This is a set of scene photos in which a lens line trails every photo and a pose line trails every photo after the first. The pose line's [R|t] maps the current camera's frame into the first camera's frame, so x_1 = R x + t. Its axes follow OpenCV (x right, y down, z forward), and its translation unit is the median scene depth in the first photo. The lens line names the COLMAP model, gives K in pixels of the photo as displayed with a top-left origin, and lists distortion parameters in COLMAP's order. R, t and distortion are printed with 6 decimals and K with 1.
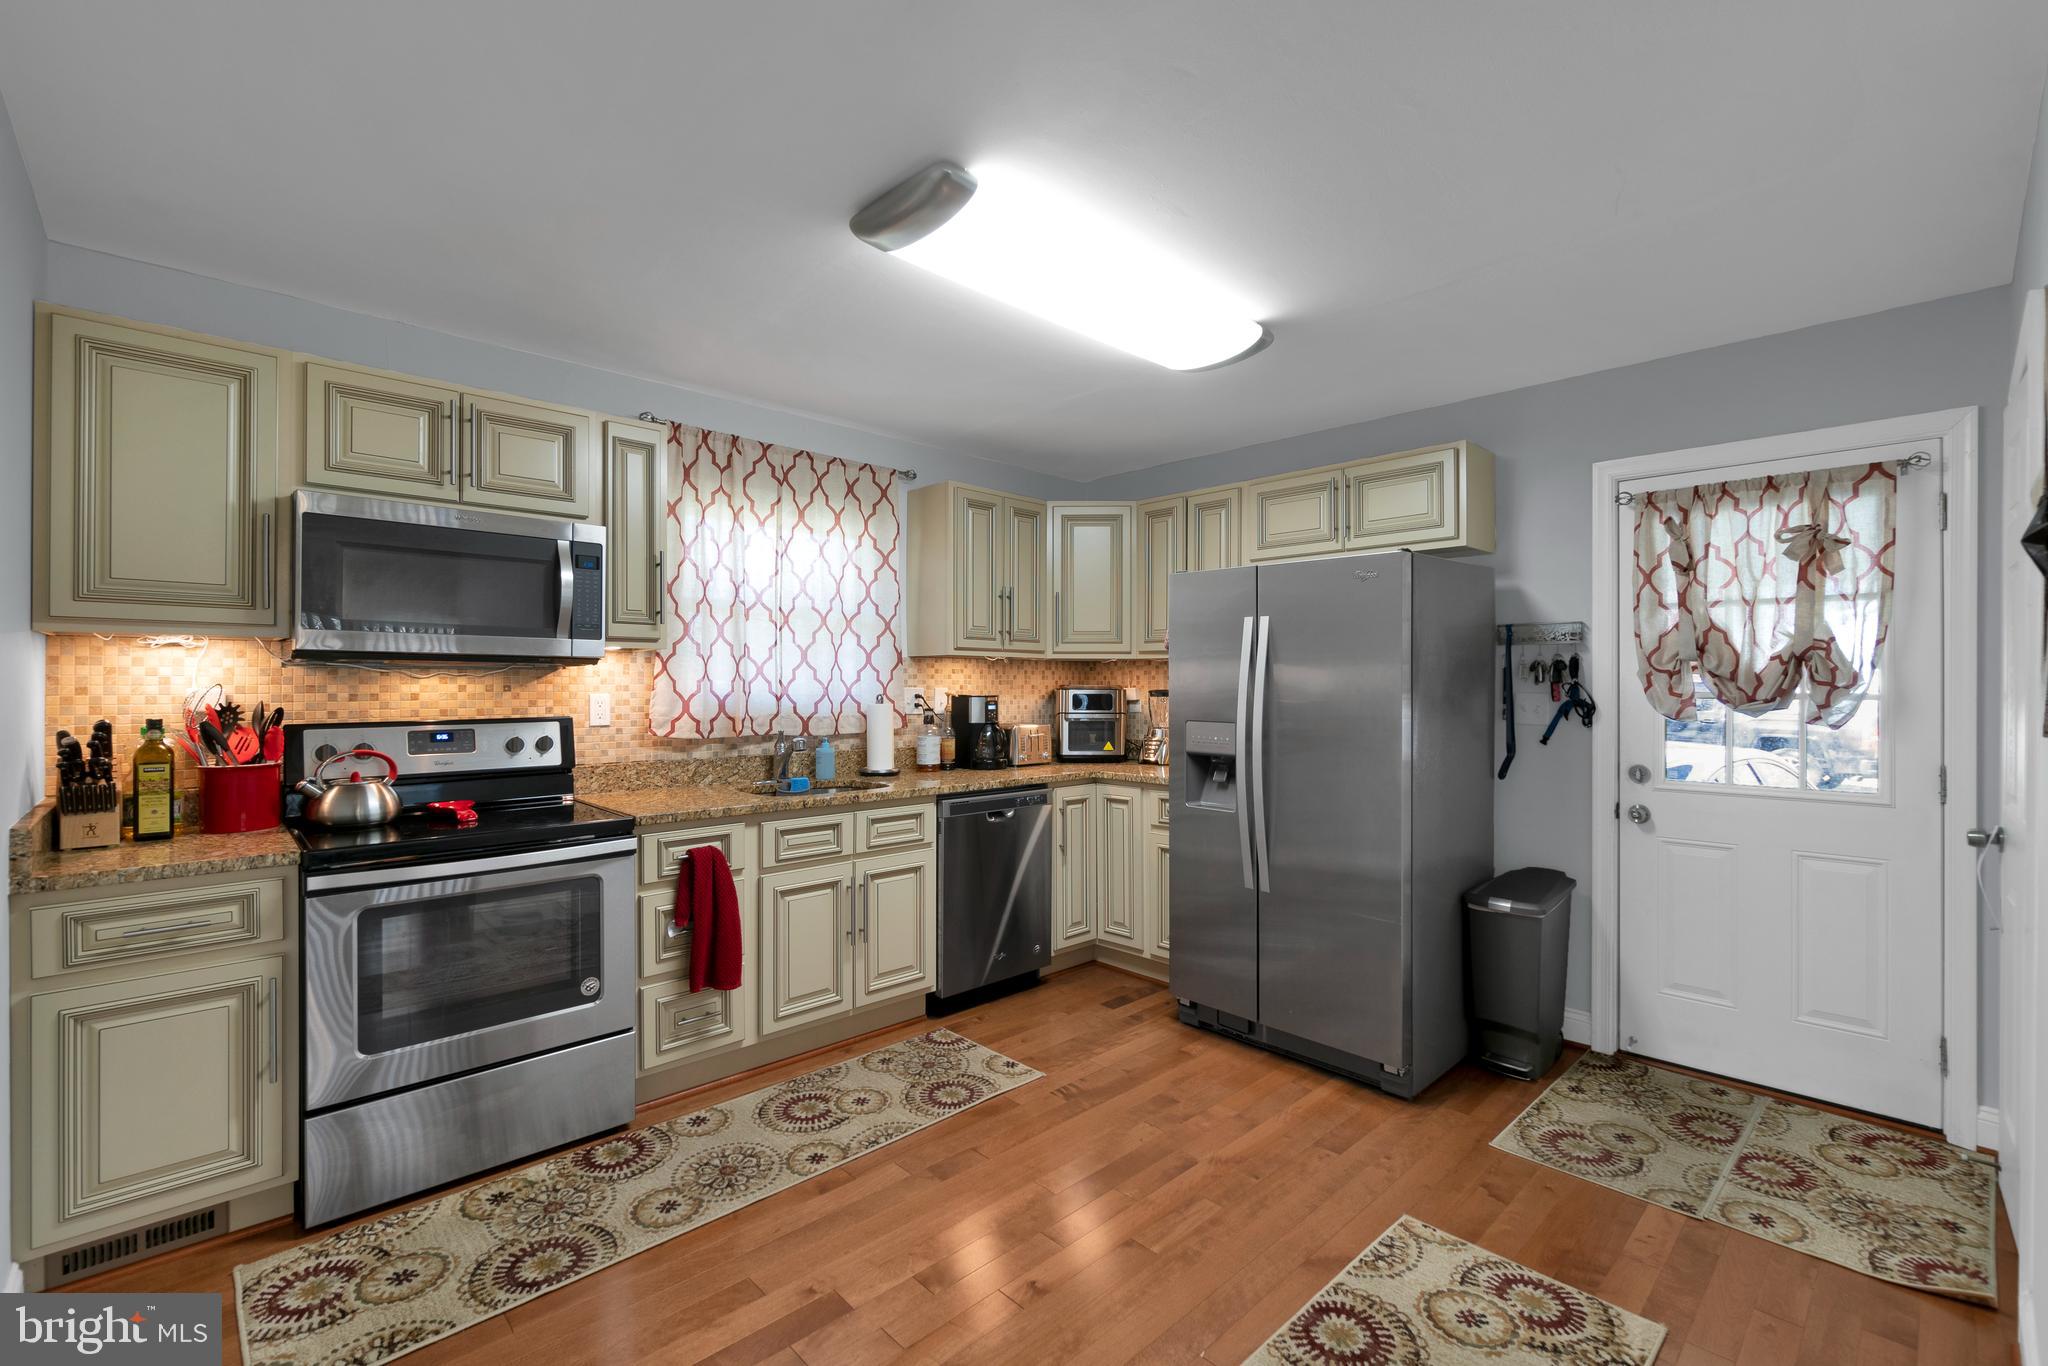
lens RADIAL K [[893.0, 0, 1022.2], [0, 893.0, 680.8], [0, 0, 1]] dist [-0.000559, 0.000320]
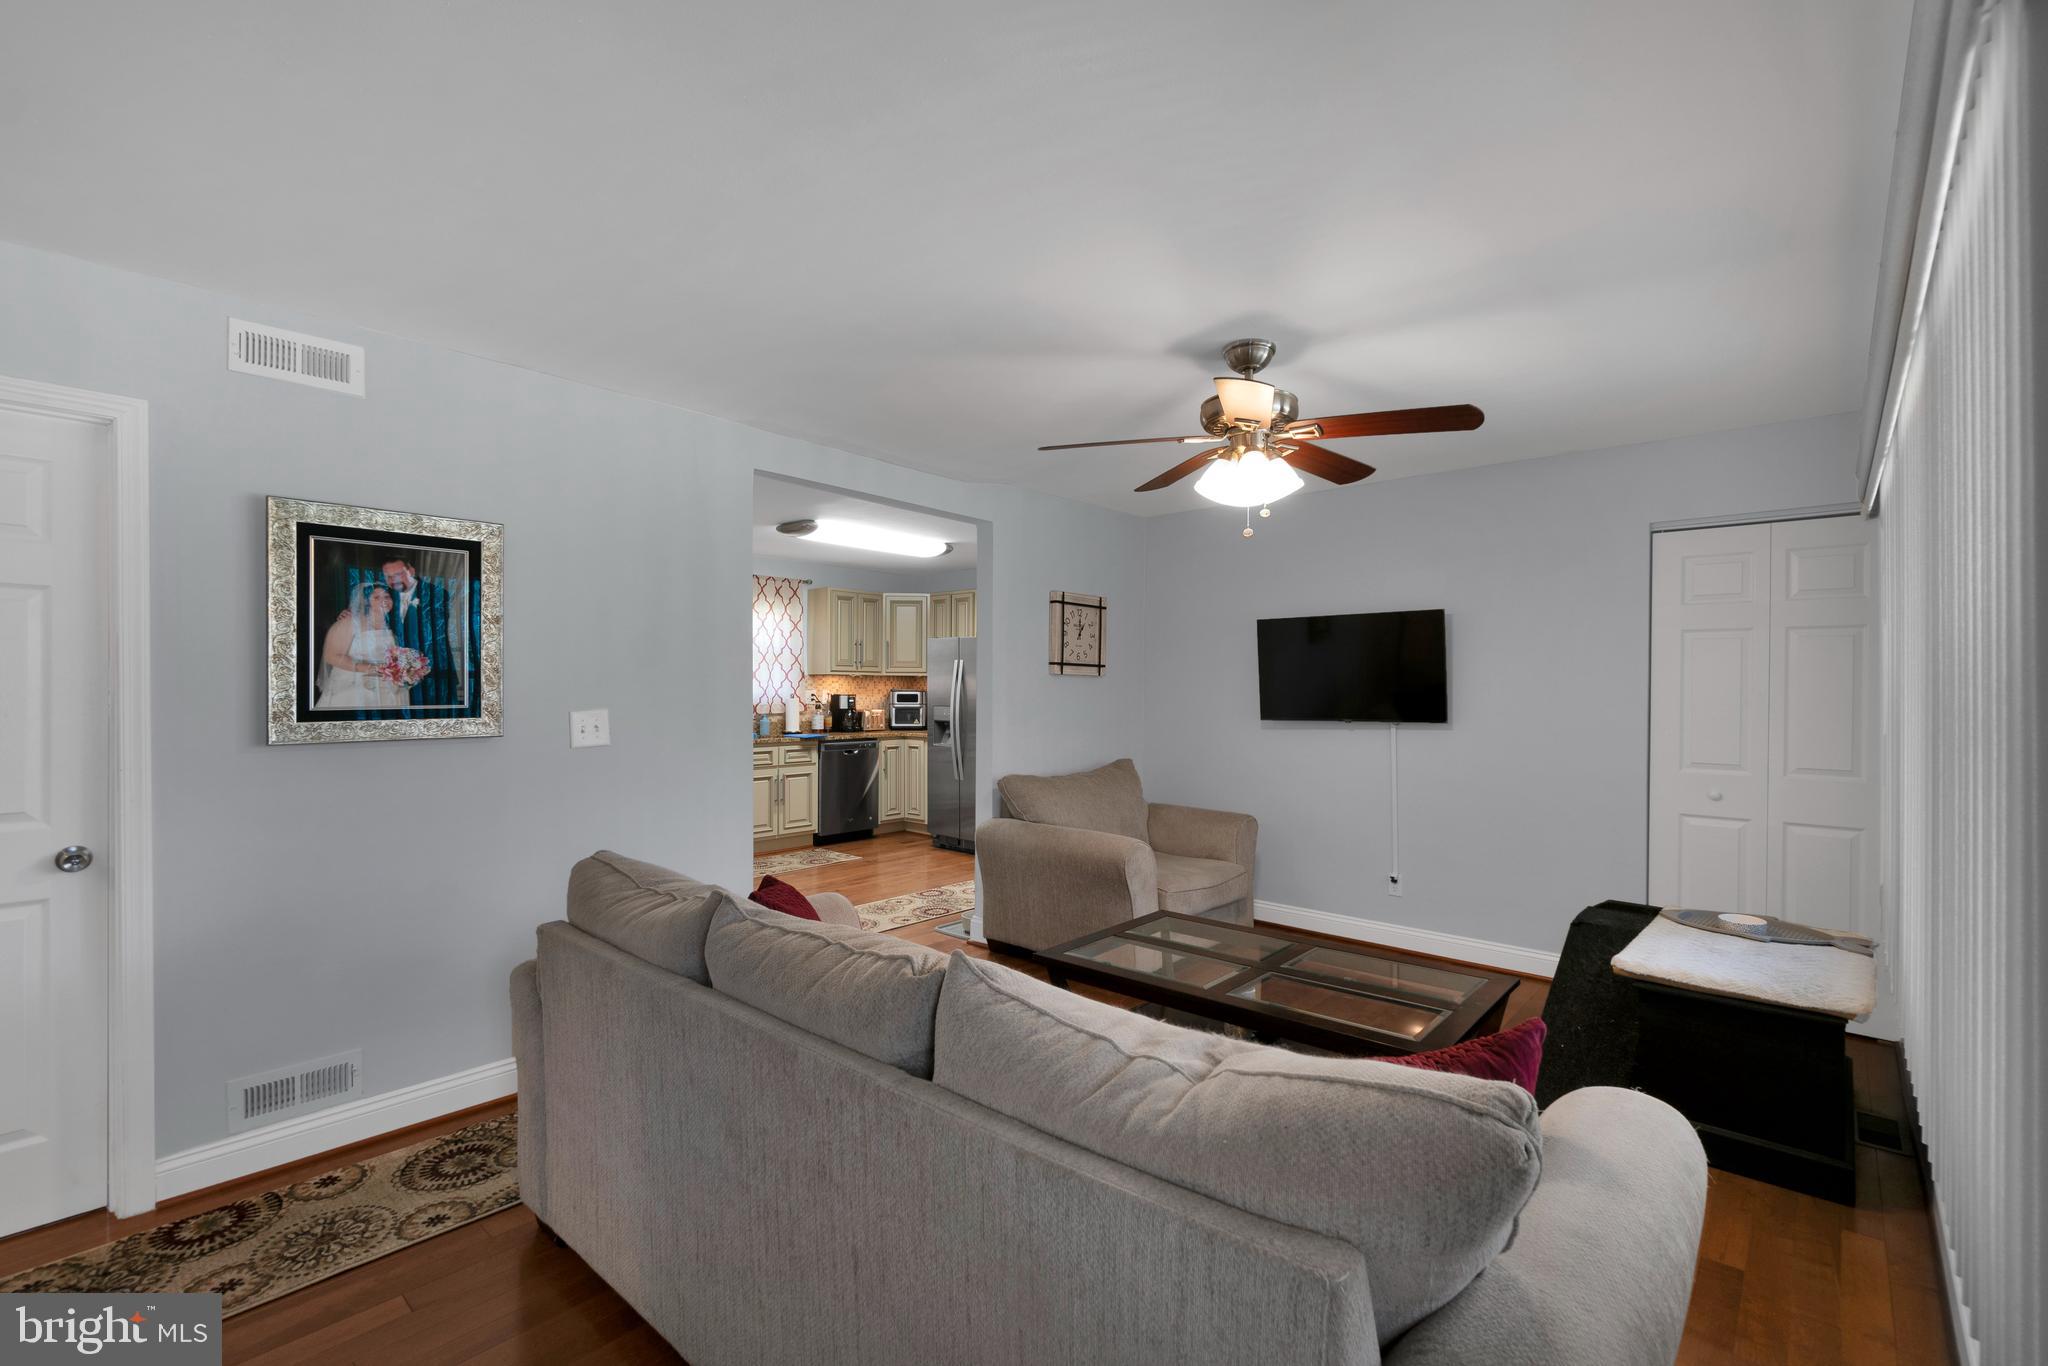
lens RADIAL K [[893.0, 0, 1028.4], [0, 893.0, 687.9], [0, 0, 1]] dist [-0.000559, 0.000320]
pose [[0.996963, 0.003000, 0.077822, 0.238731], [-0.003352, 0.999985, 0.004391, -0.009933], [-0.077807, -0.004639, 0.996958, -1.166259]]
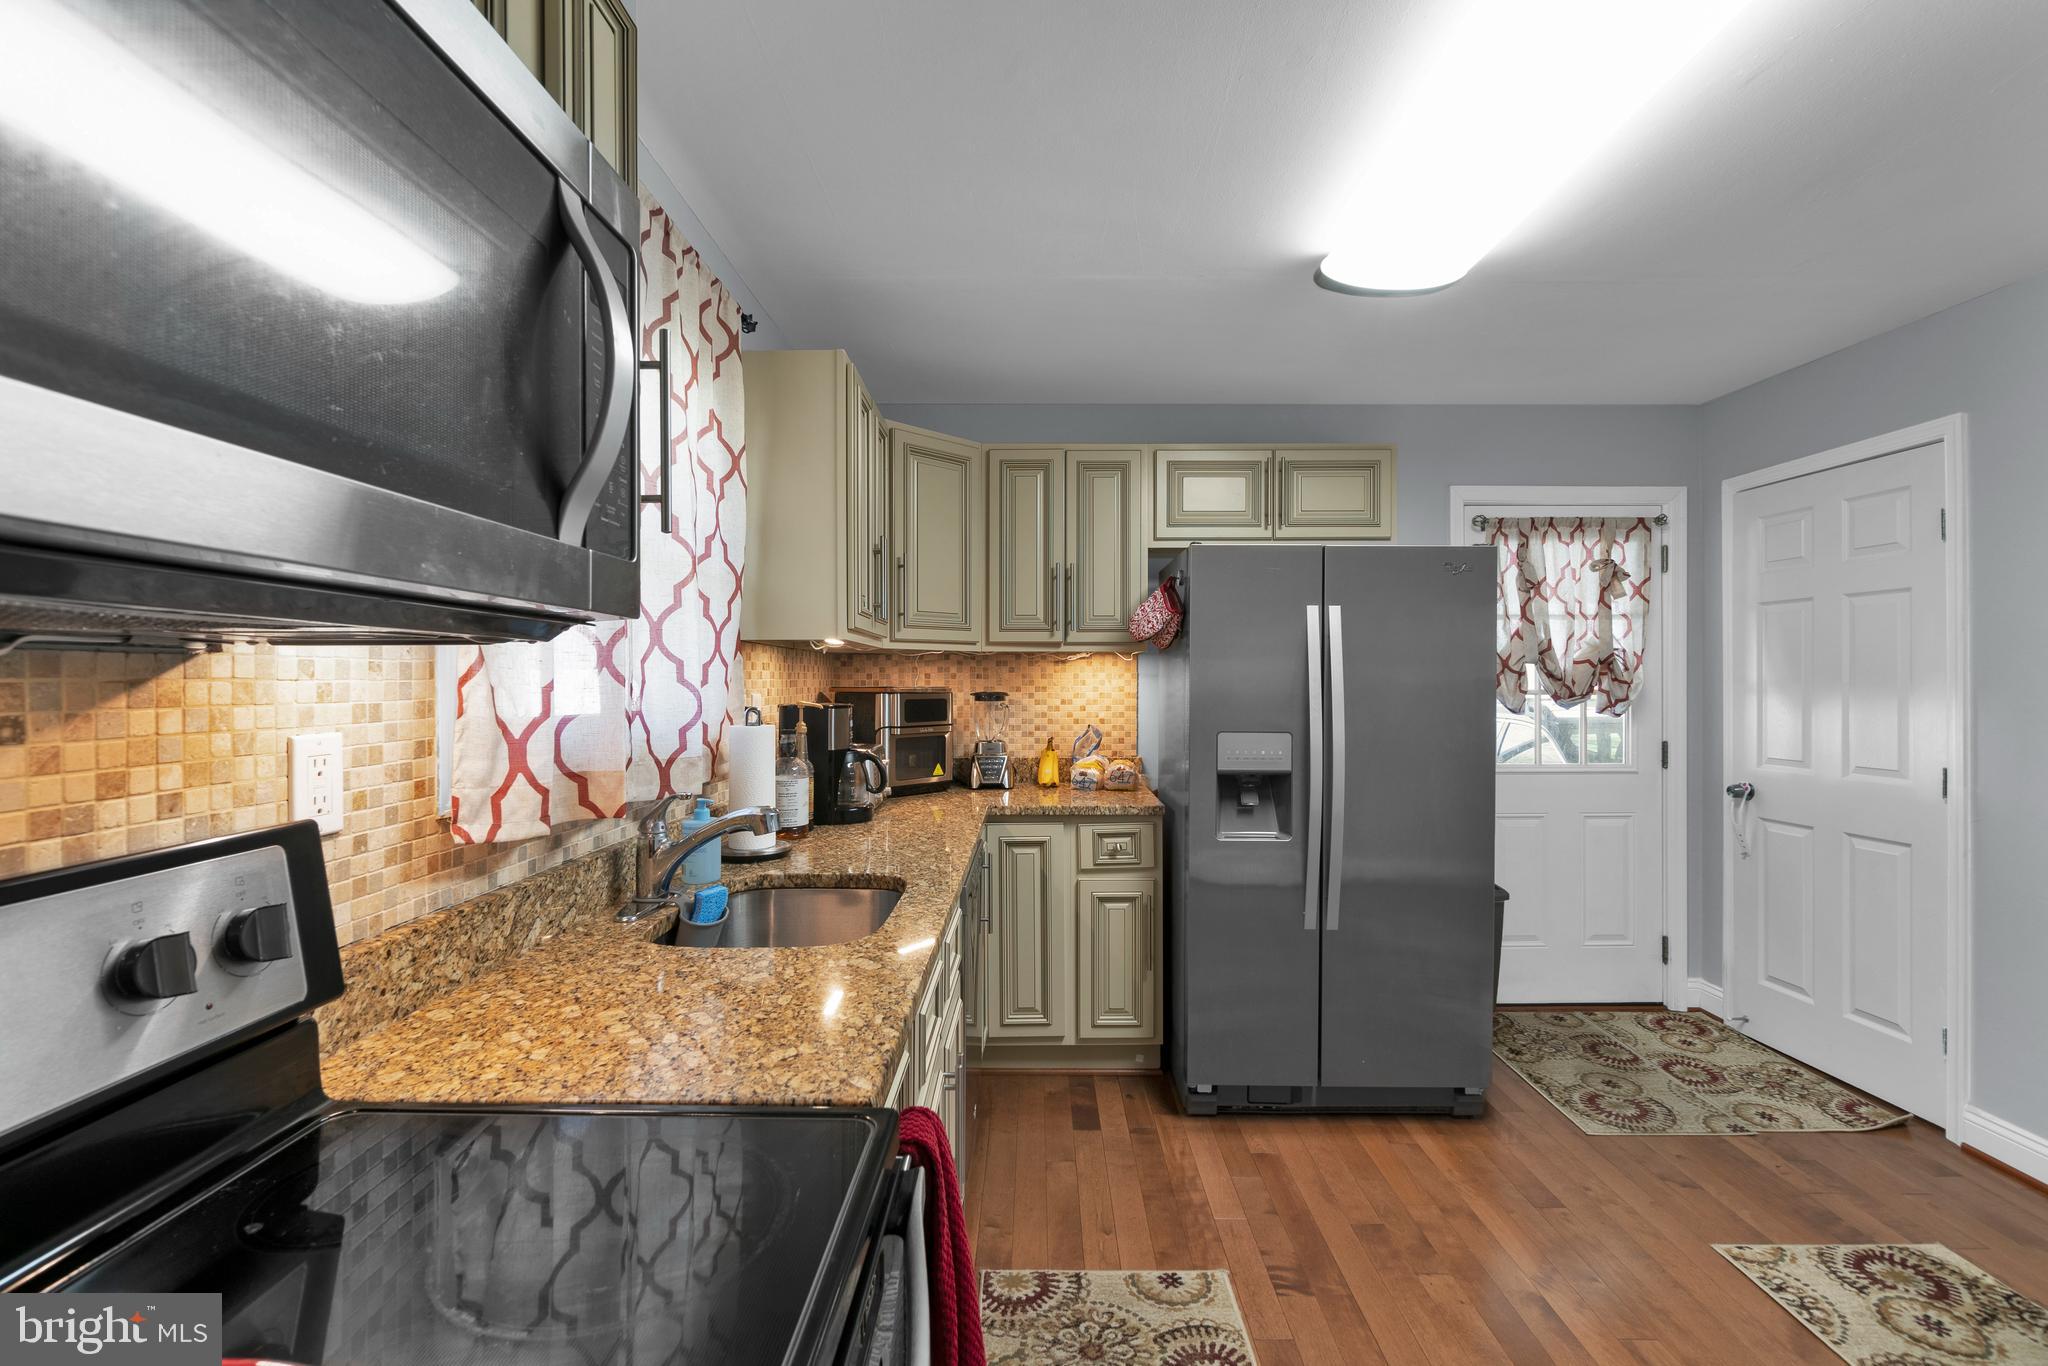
lens RADIAL K [[893.0, 0, 1027.9], [0, 893.0, 677.3], [0, 0, 1]] dist [-0.000559, 0.000320]
pose [[0.688689, -0.001547, 0.725055, -0.494582], [0.000316, 0.999998, 0.001833, -0.005271], [-0.725057, -0.001033, 0.688688, 0.568652]]
